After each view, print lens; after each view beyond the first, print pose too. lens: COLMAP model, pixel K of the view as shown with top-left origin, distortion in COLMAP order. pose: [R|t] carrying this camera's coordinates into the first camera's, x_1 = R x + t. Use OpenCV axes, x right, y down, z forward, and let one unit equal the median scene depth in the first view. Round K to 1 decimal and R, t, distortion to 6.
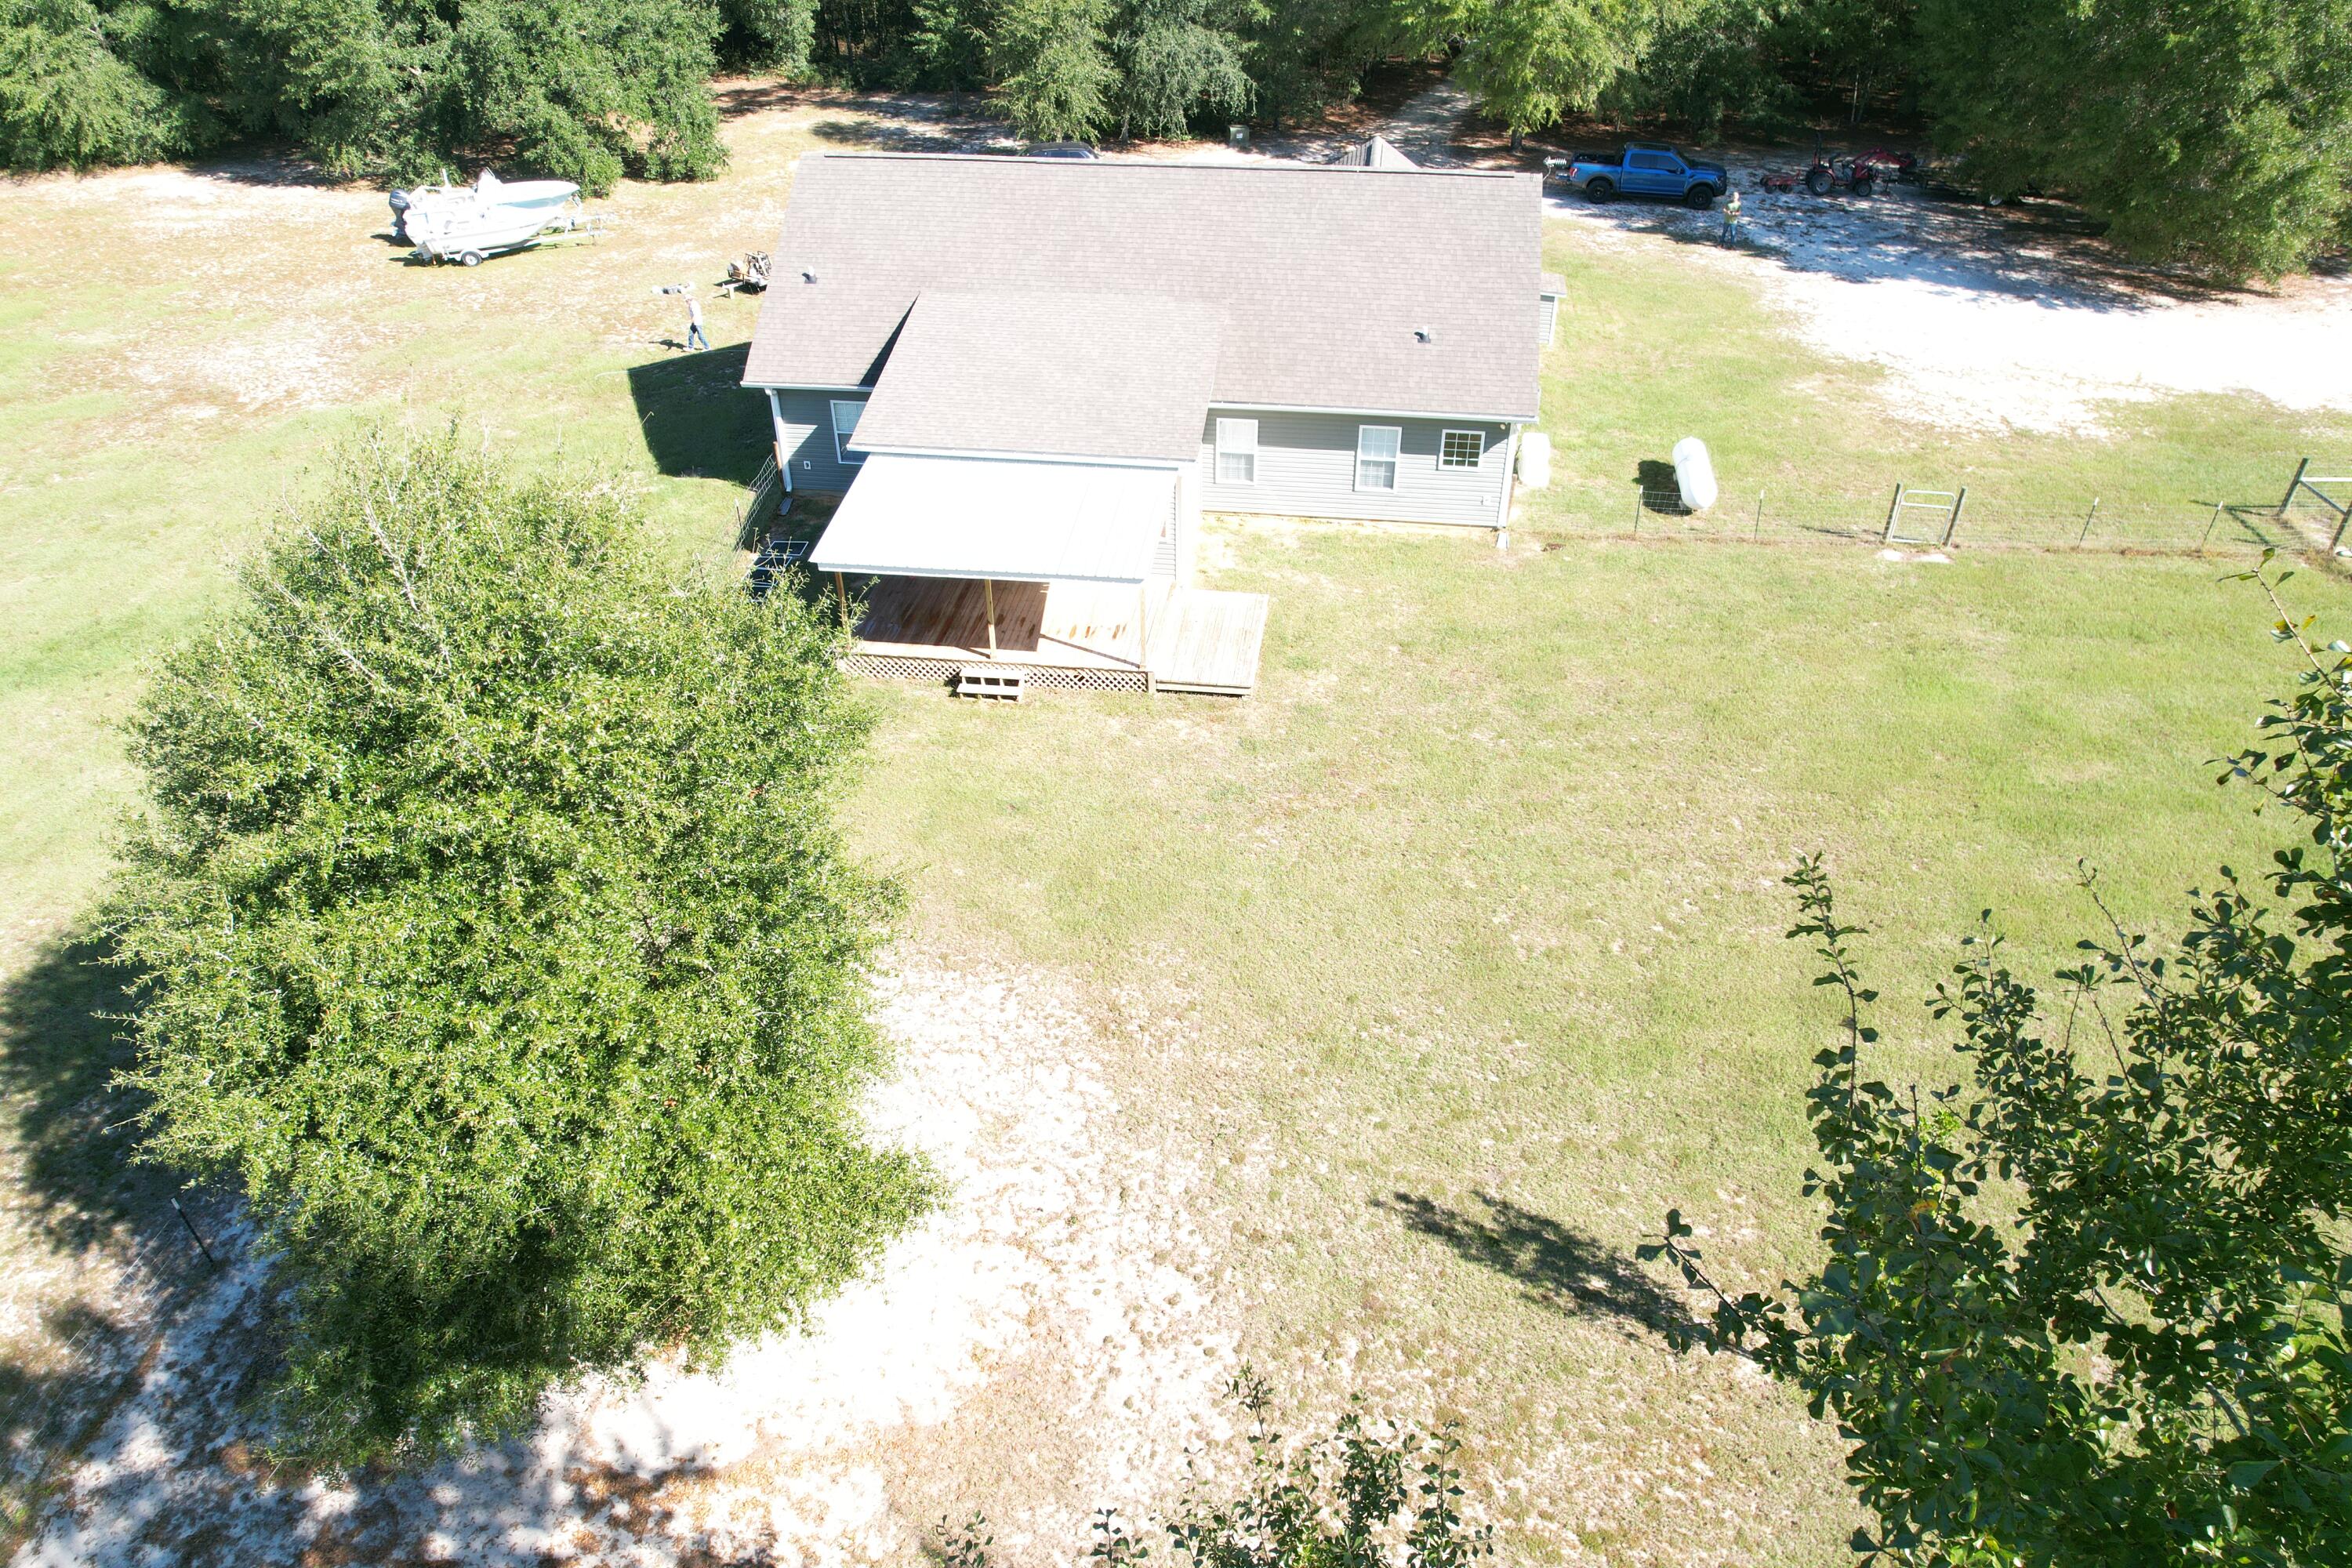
lens RADIAL K [[1497.5, 0, 1175.6], [0, 1497.5, 776.9], [0, 0, 1]] dist [-0.060024, 0.044399]
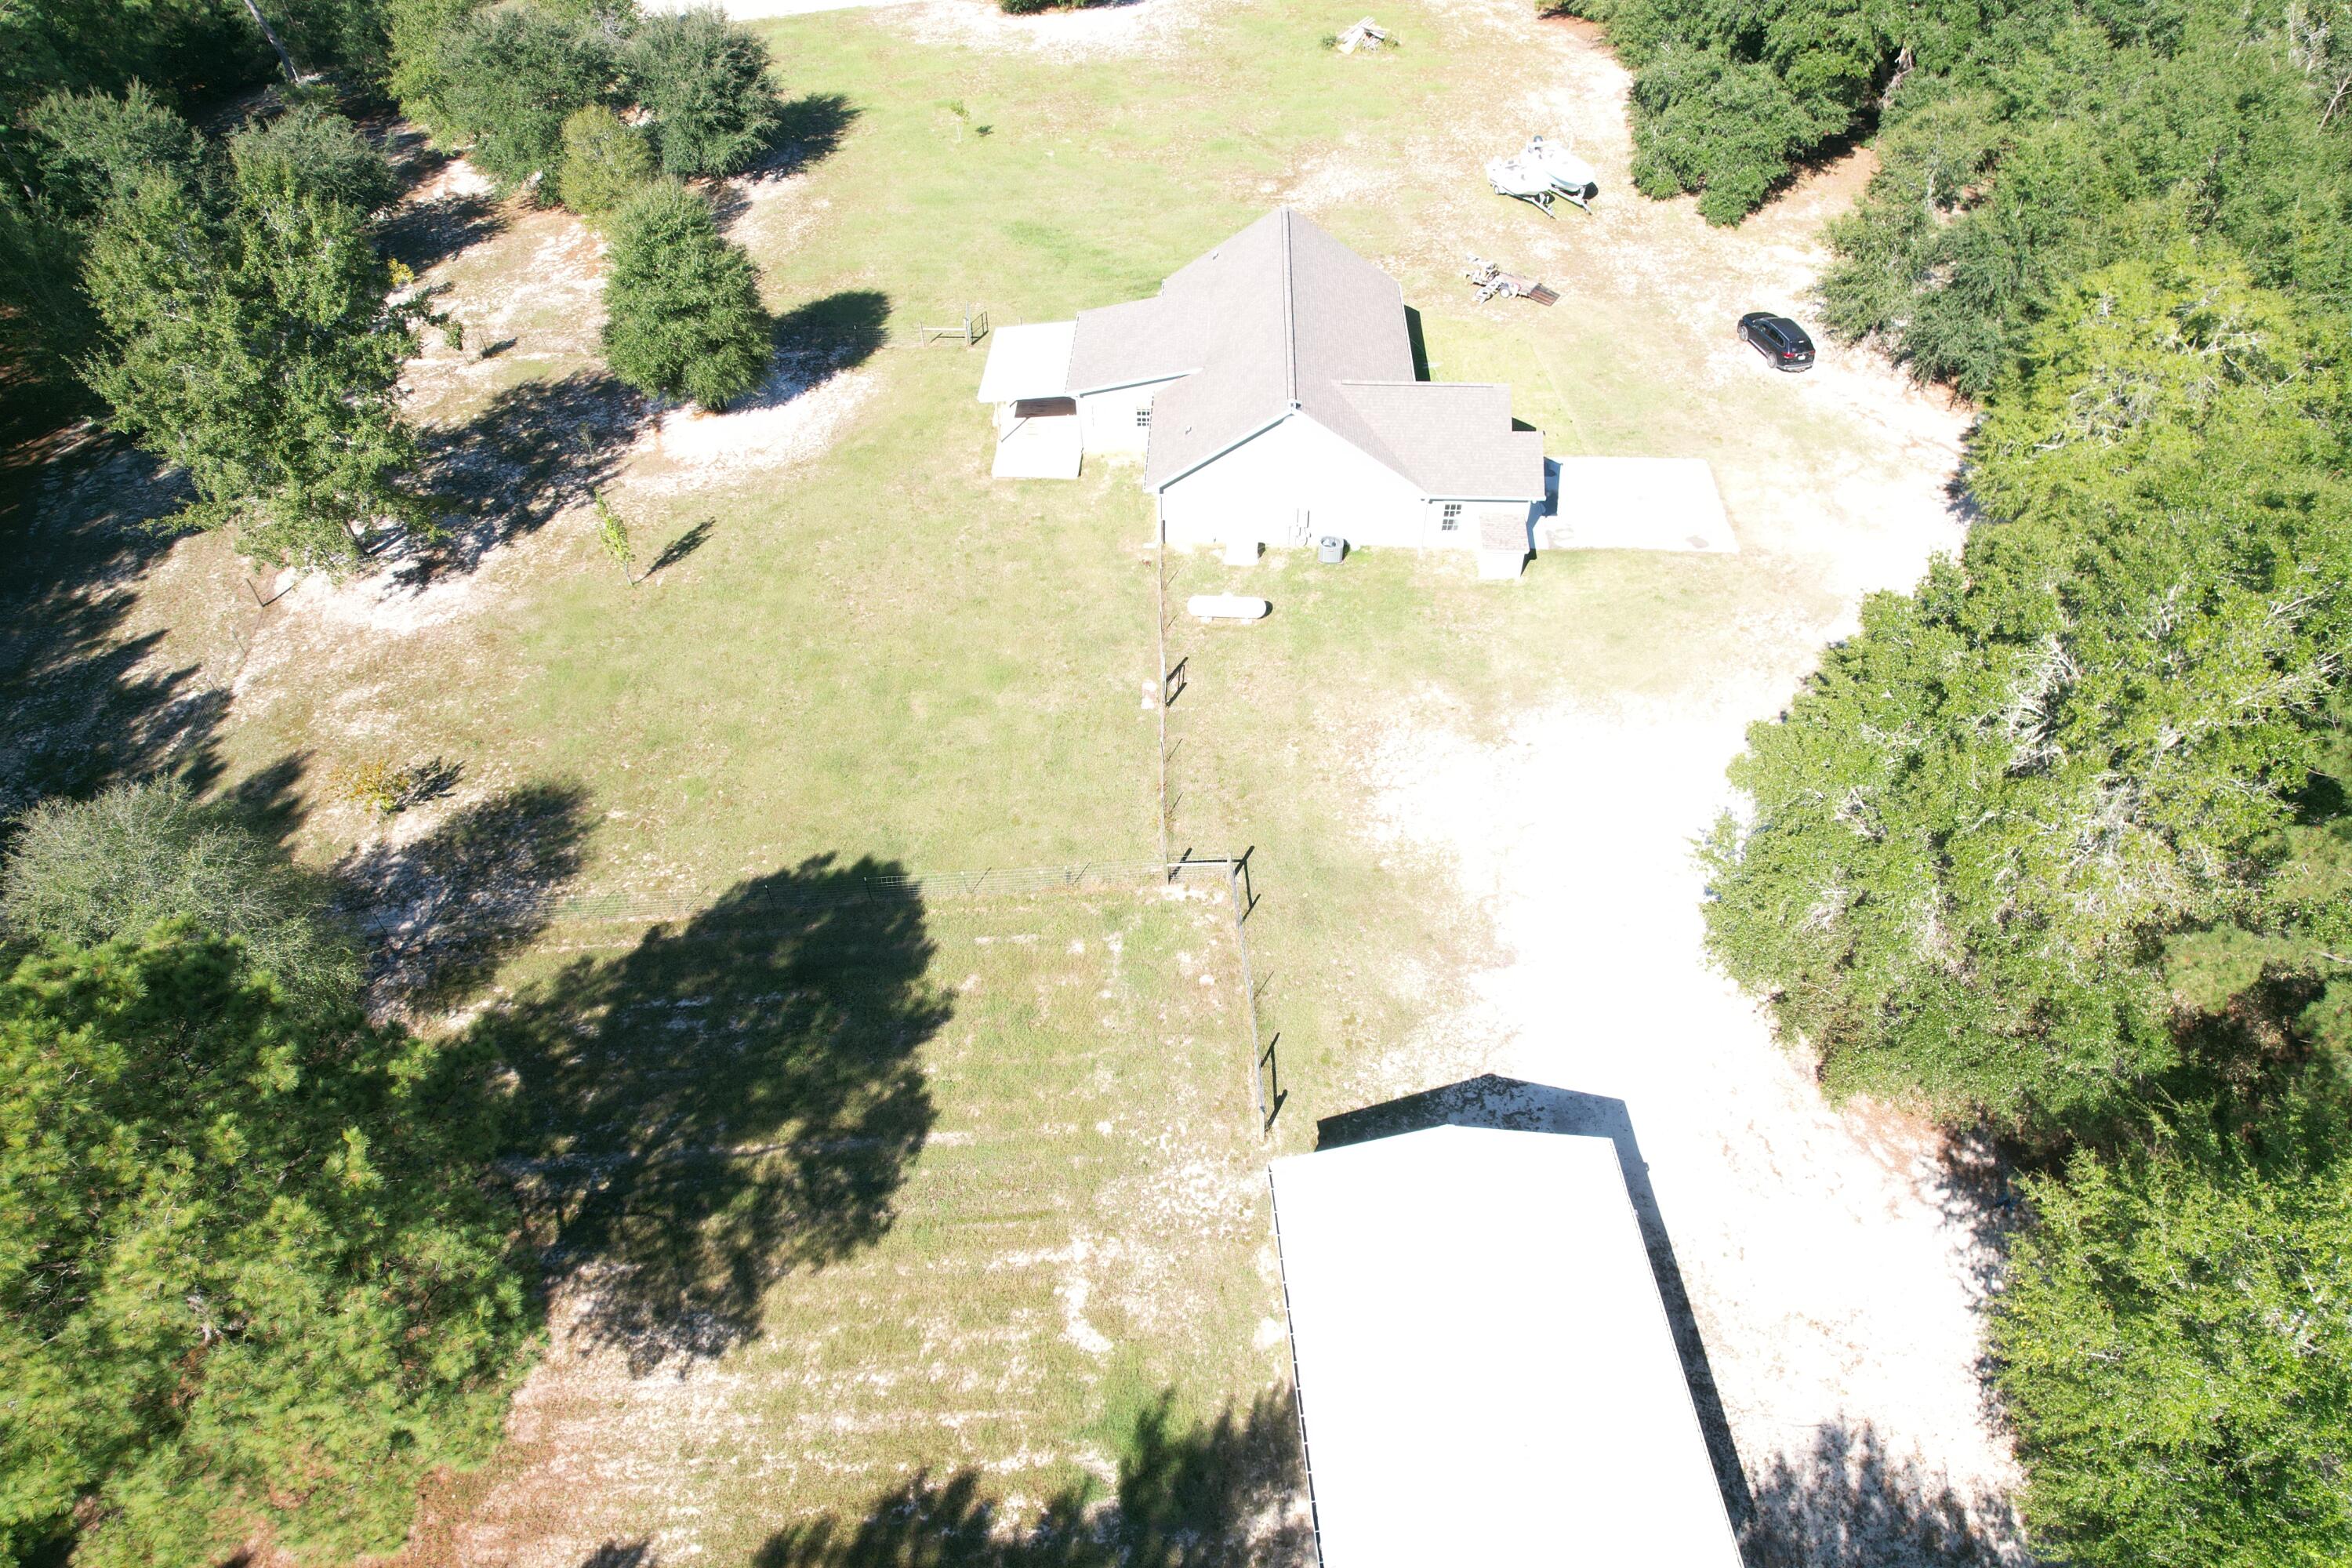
lens RADIAL K [[1497.5, 0, 1174.0], [0, 1497.5, 769.6], [0, 0, 1]] dist [-0.060024, 0.044399]
pose [[0.093046, 0.698952, -0.709090, 1.731957], [-0.561463, 0.624978, 0.542367, -1.008988], [0.822254, 0.347663, 0.450587, 0.308499]]
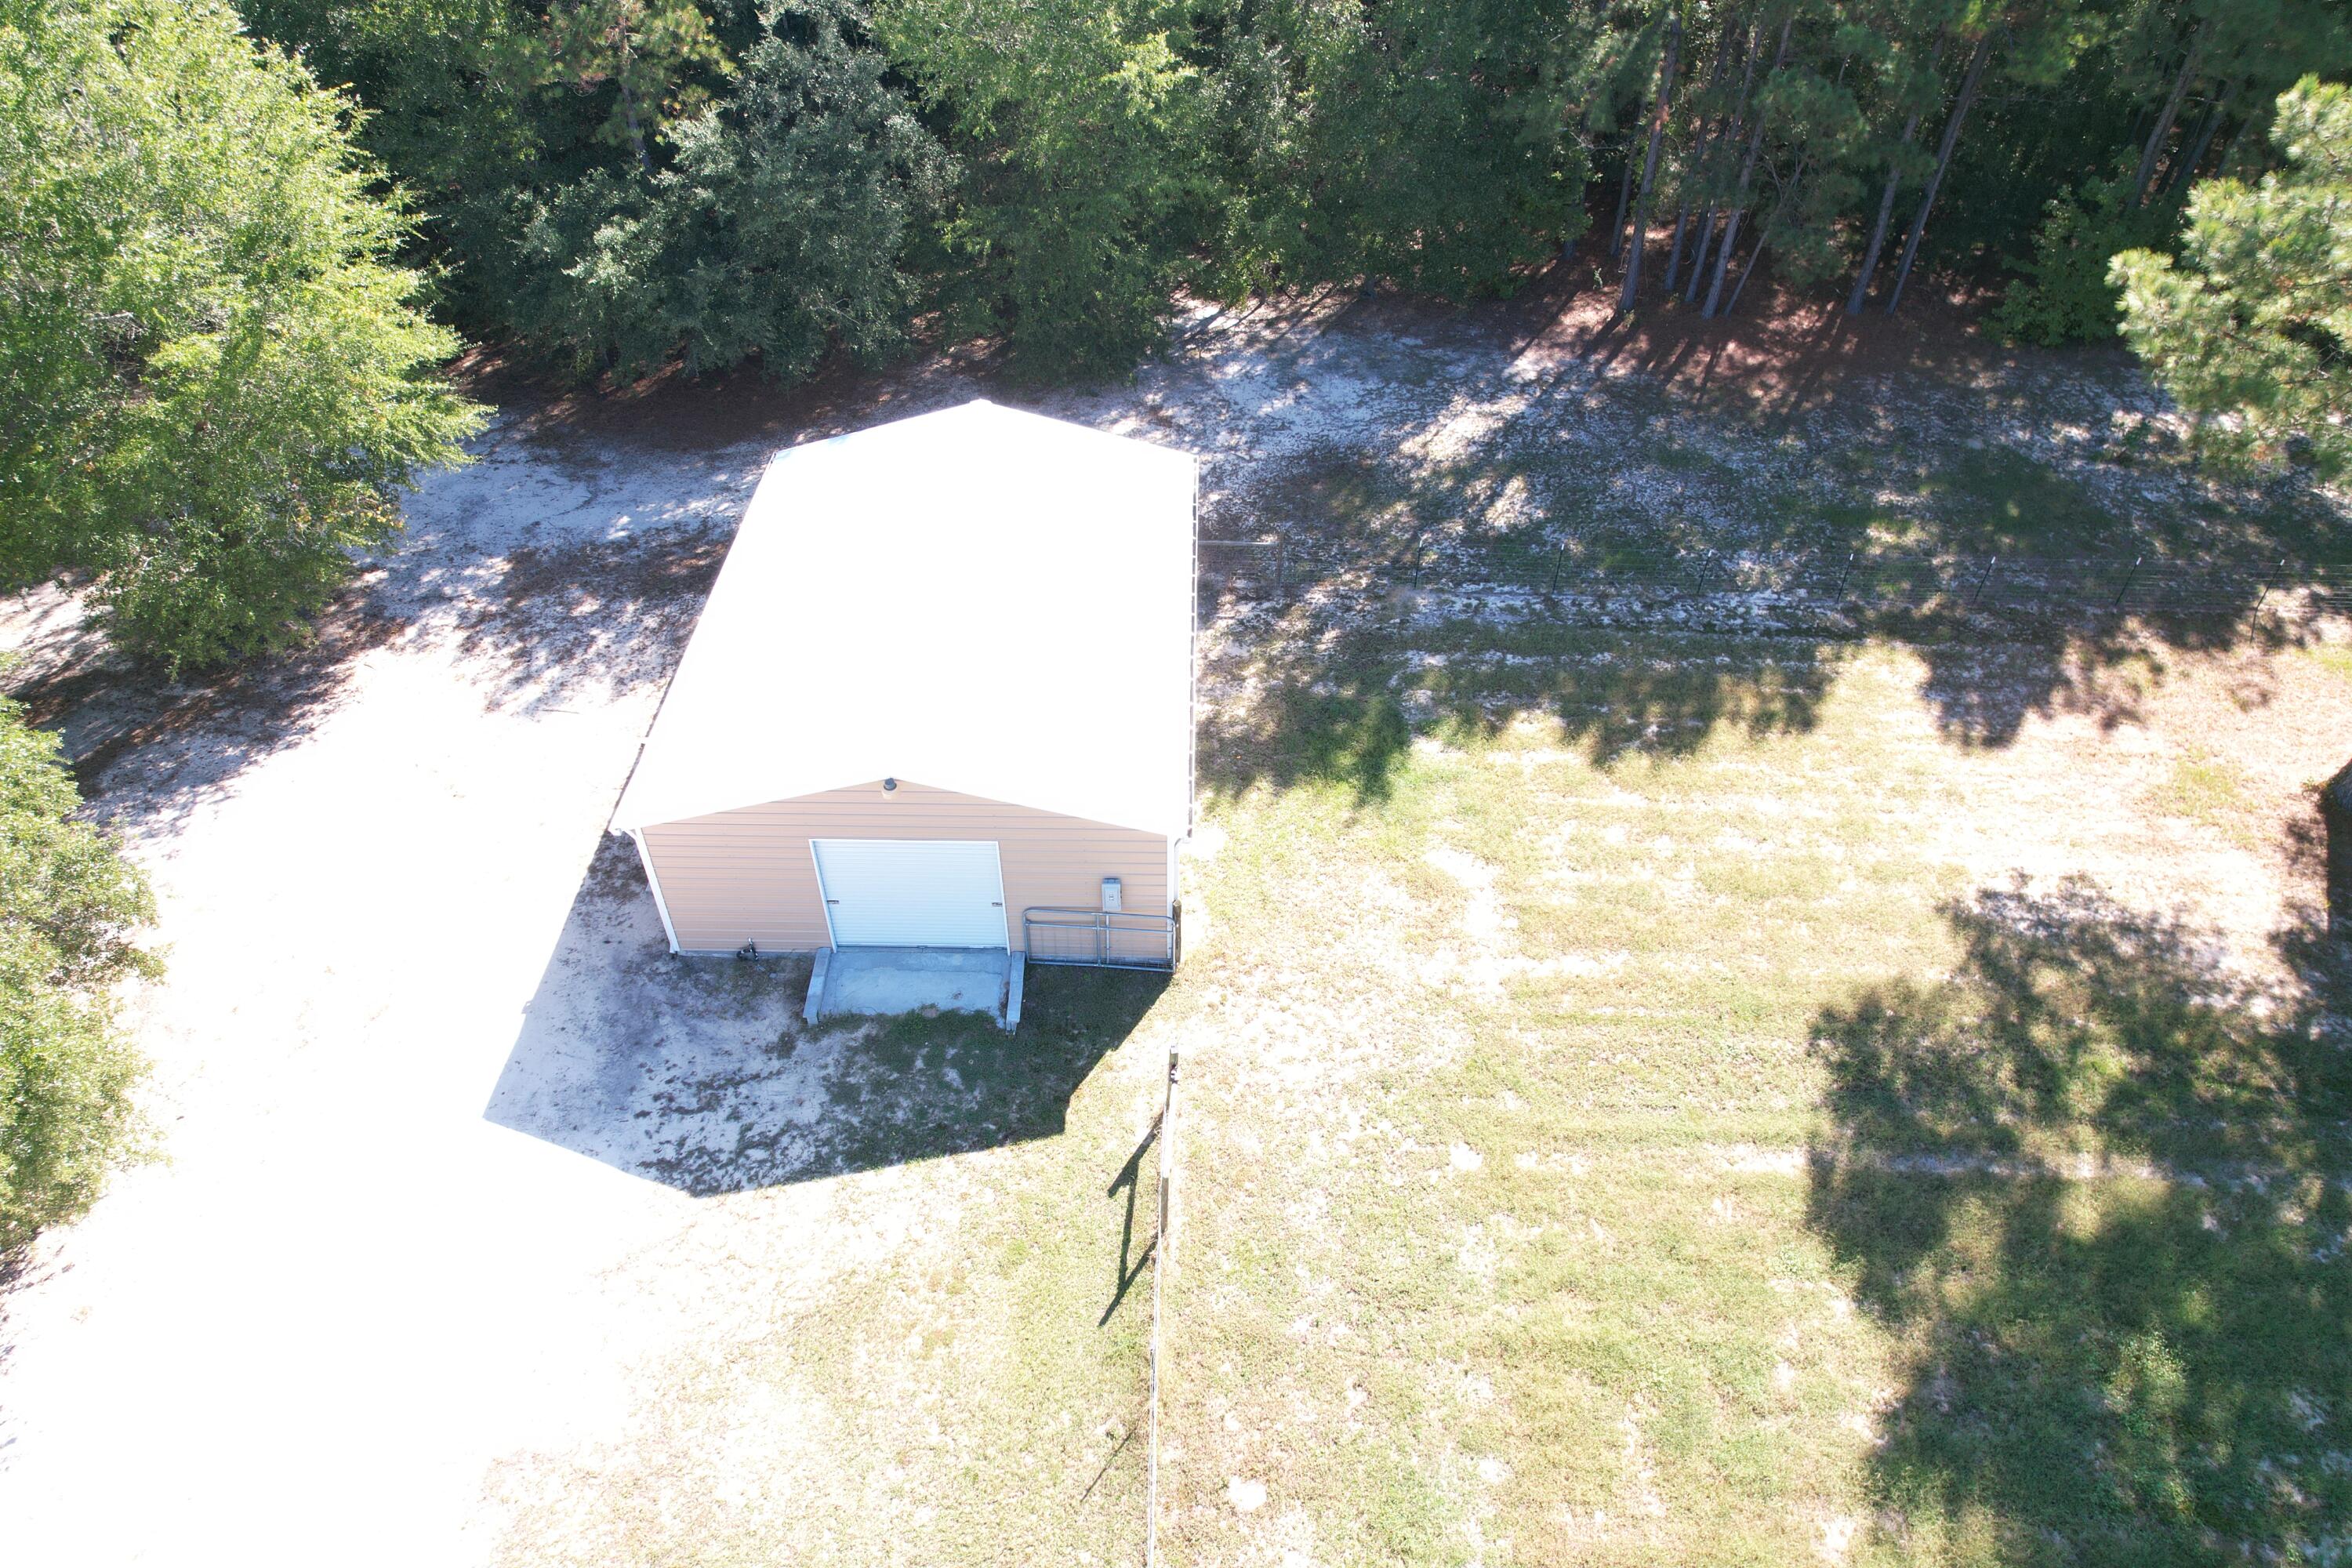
lens RADIAL K [[1497.5, 0, 1175.8], [0, 1497.5, 795.8], [0, 0, 1]] dist [-0.060024, 0.044399]
pose [[0.005786, -0.665675, 0.746220, 0.665284], [0.555140, 0.622817, 0.551288, -0.642668], [-0.831737, 0.411067, 0.373147, 0.725694]]
